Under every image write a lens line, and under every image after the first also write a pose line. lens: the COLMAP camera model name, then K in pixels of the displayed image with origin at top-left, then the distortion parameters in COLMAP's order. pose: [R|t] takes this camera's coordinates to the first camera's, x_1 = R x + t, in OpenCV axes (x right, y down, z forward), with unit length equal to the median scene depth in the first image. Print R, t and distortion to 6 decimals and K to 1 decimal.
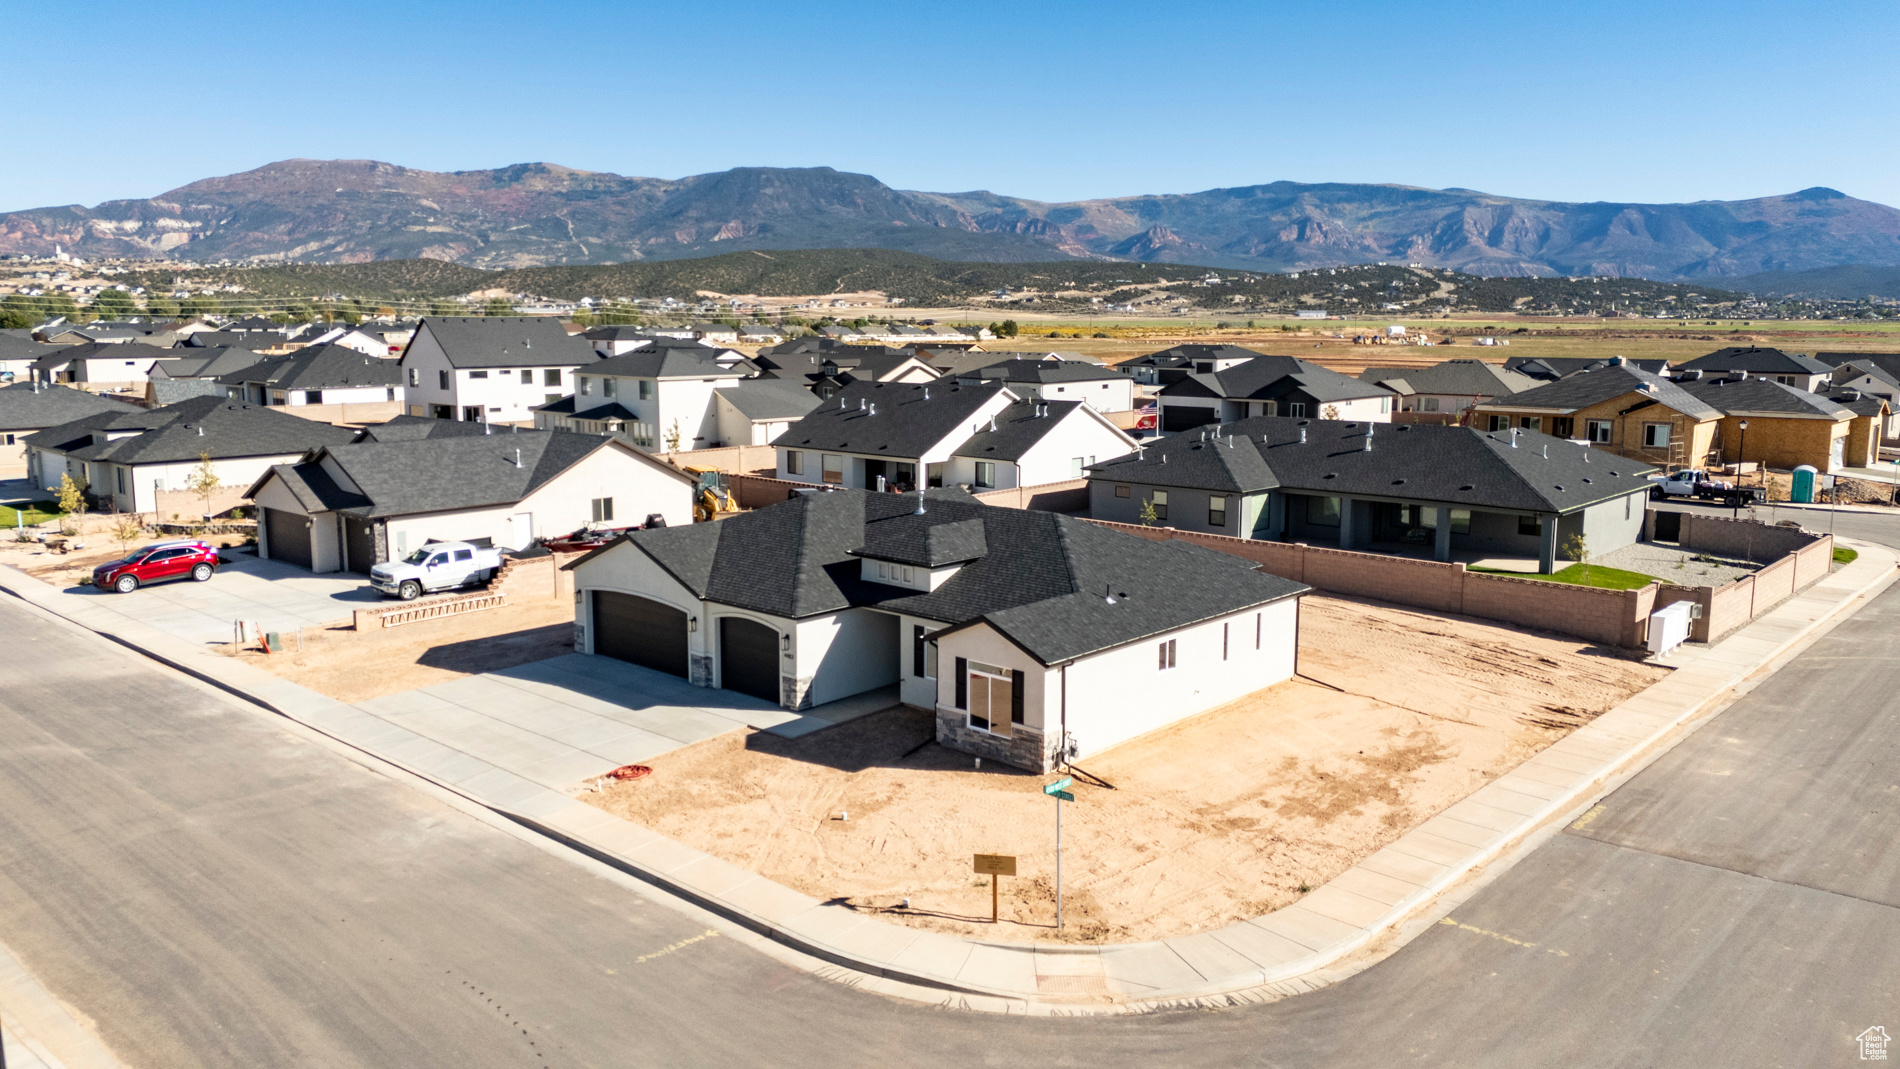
lens RADIAL K [[1382.3, 0, 945.3], [0, 1382.3, 526.2], [0, 0, 1]] dist [0.076929, -0.079455]
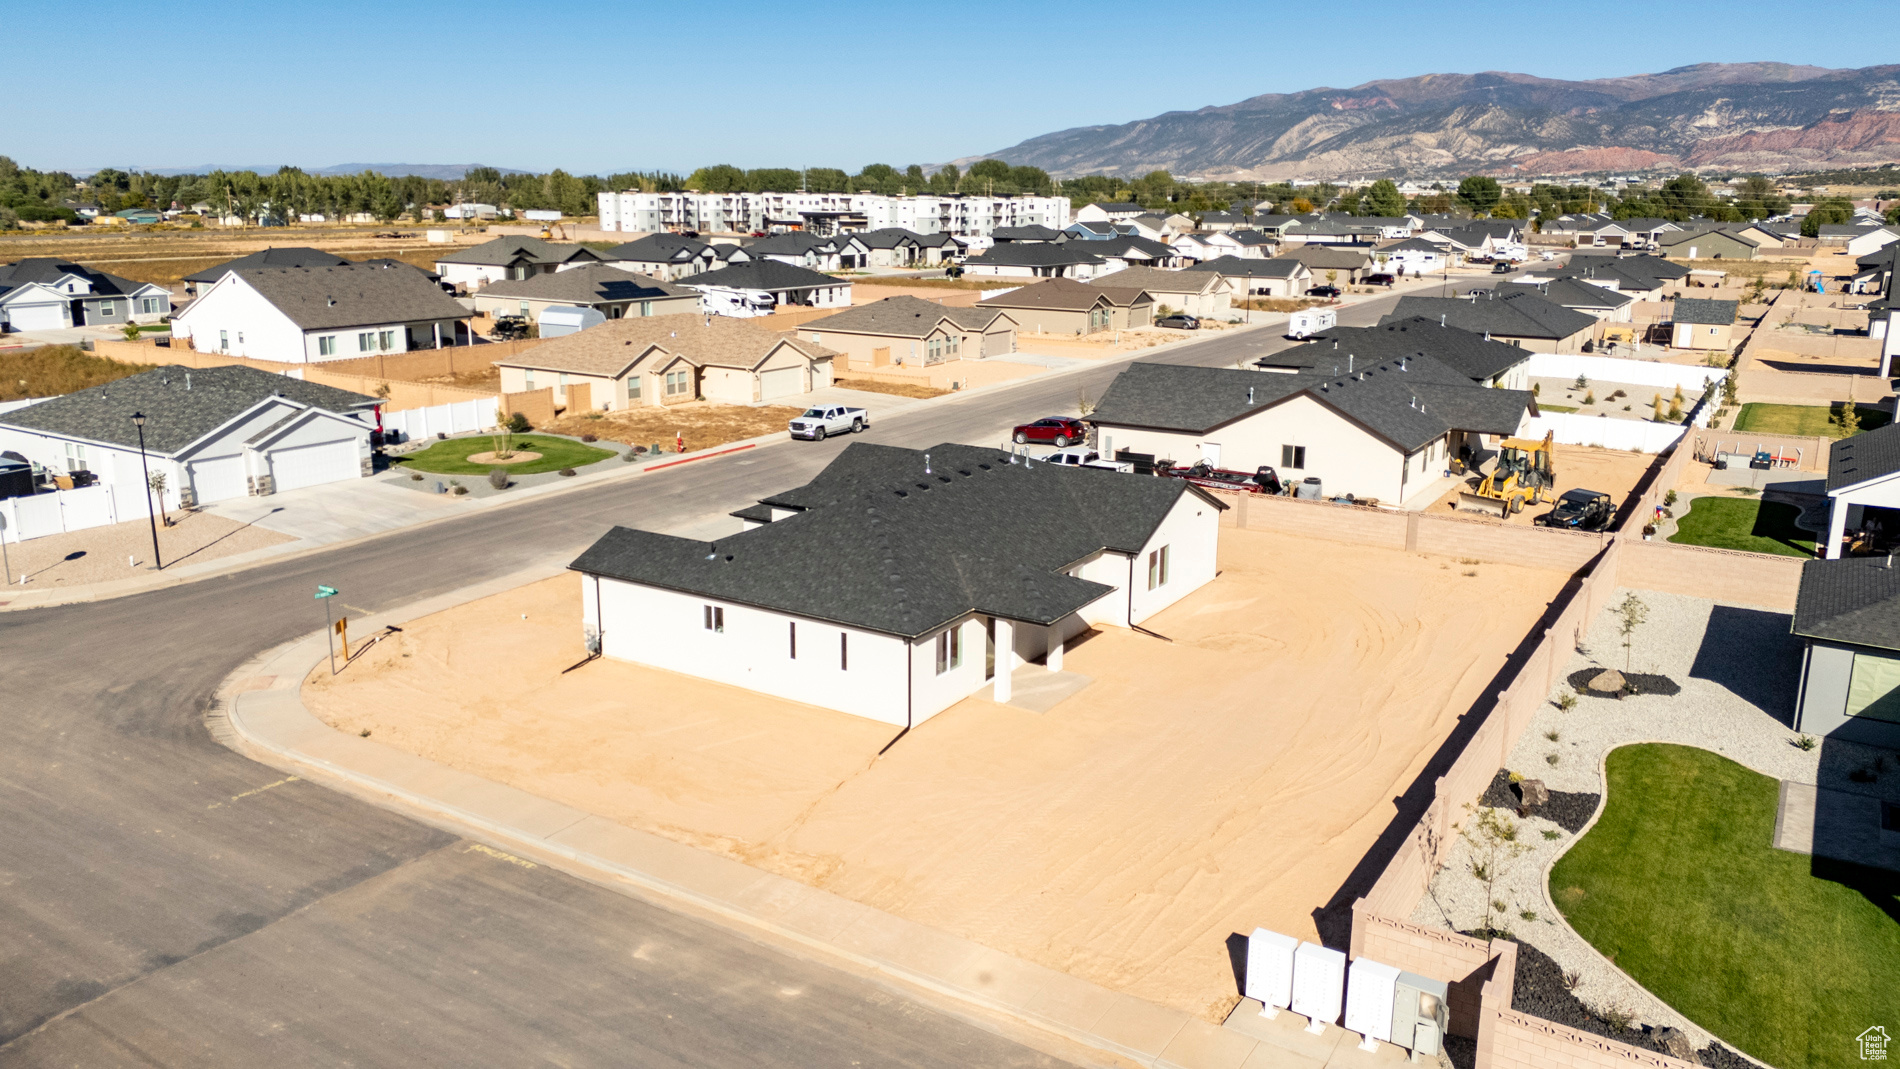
lens RADIAL K [[1382.3, 0, 945.3], [0, 1382.3, 526.2], [0, 0, 1]] dist [0.076929, -0.079455]
pose [[0.179042, 0.230804, -0.956386, 1.411555], [-0.155364, 0.966529, 0.204167, -0.265426], [0.971497, 0.112033, 0.208908, 1.083415]]
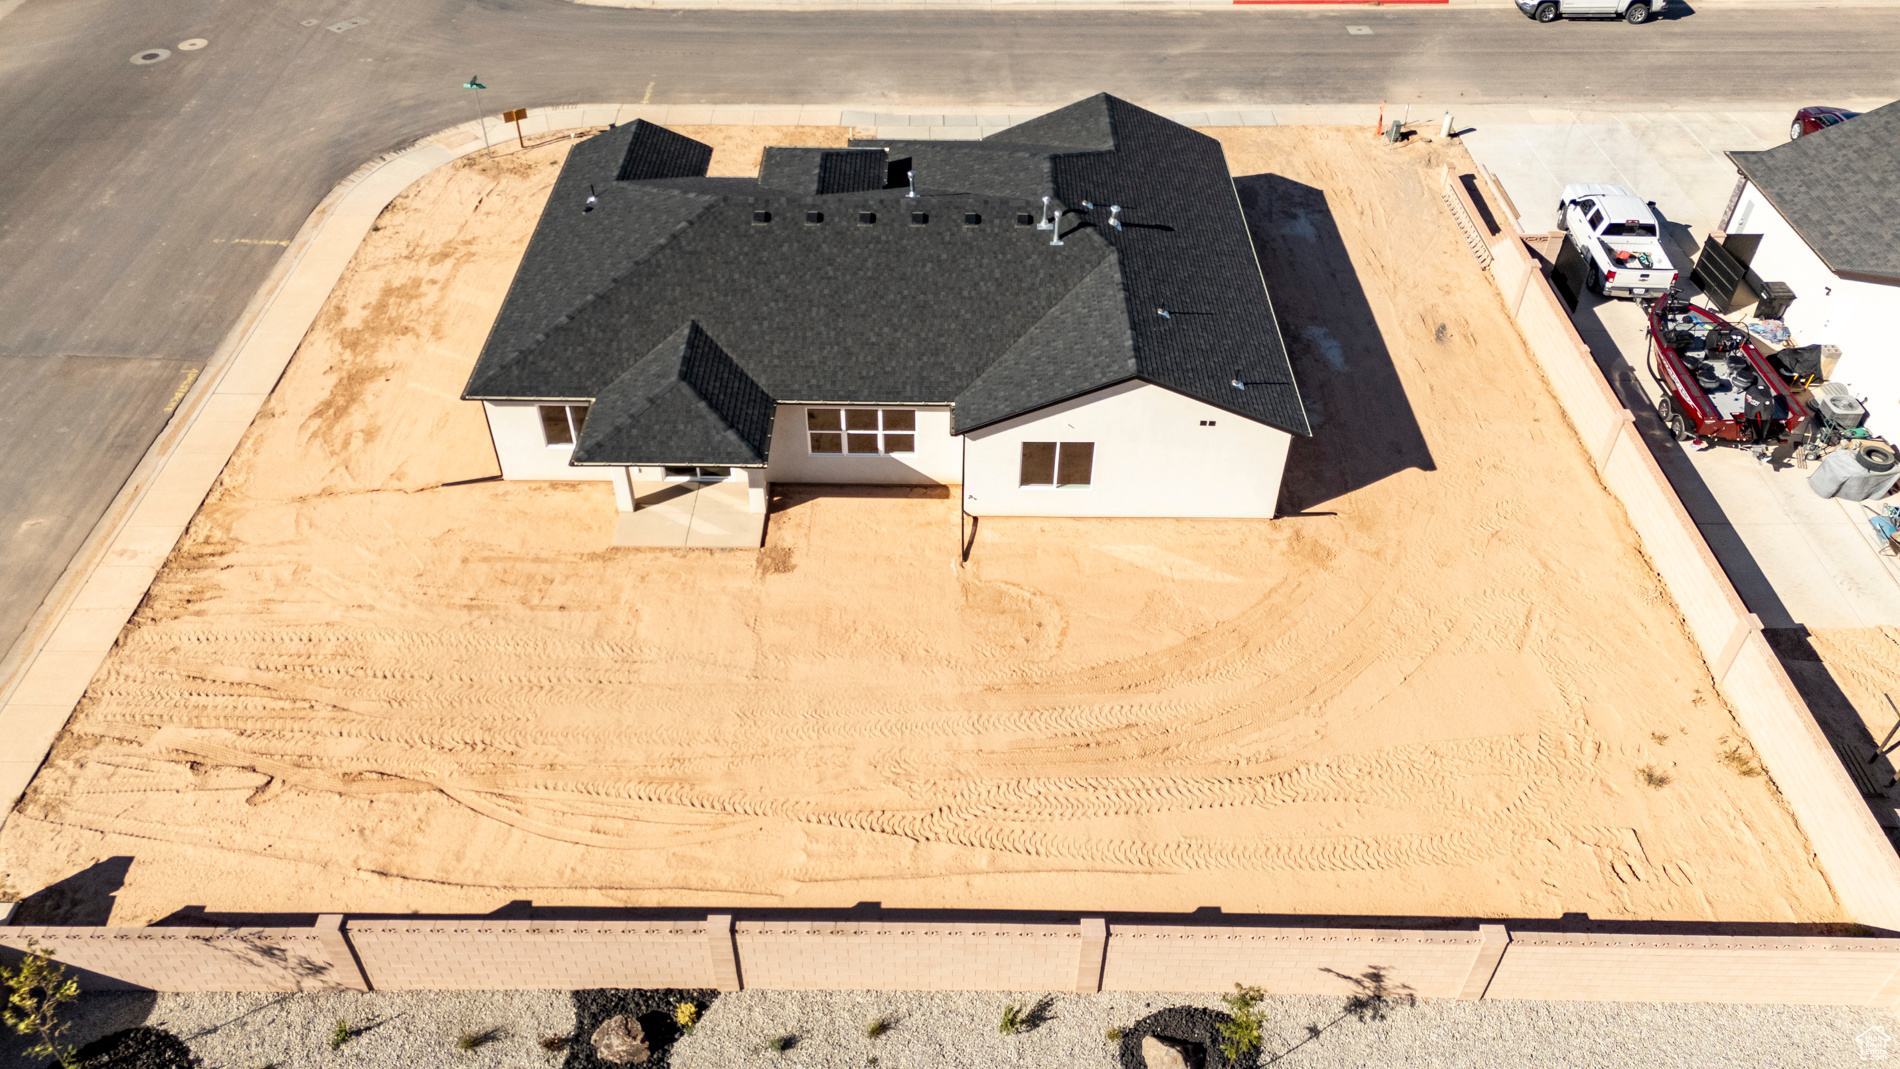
lens RADIAL K [[1382.3, 0, 945.3], [0, 1382.3, 526.2], [0, 0, 1]] dist [0.076929, -0.079455]
pose [[-0.739013, 0.440276, -0.509919, 0.645126], [-0.112354, 0.665757, 0.737662, -0.666124], [0.664256, 0.602433, -0.442536, 2.040968]]
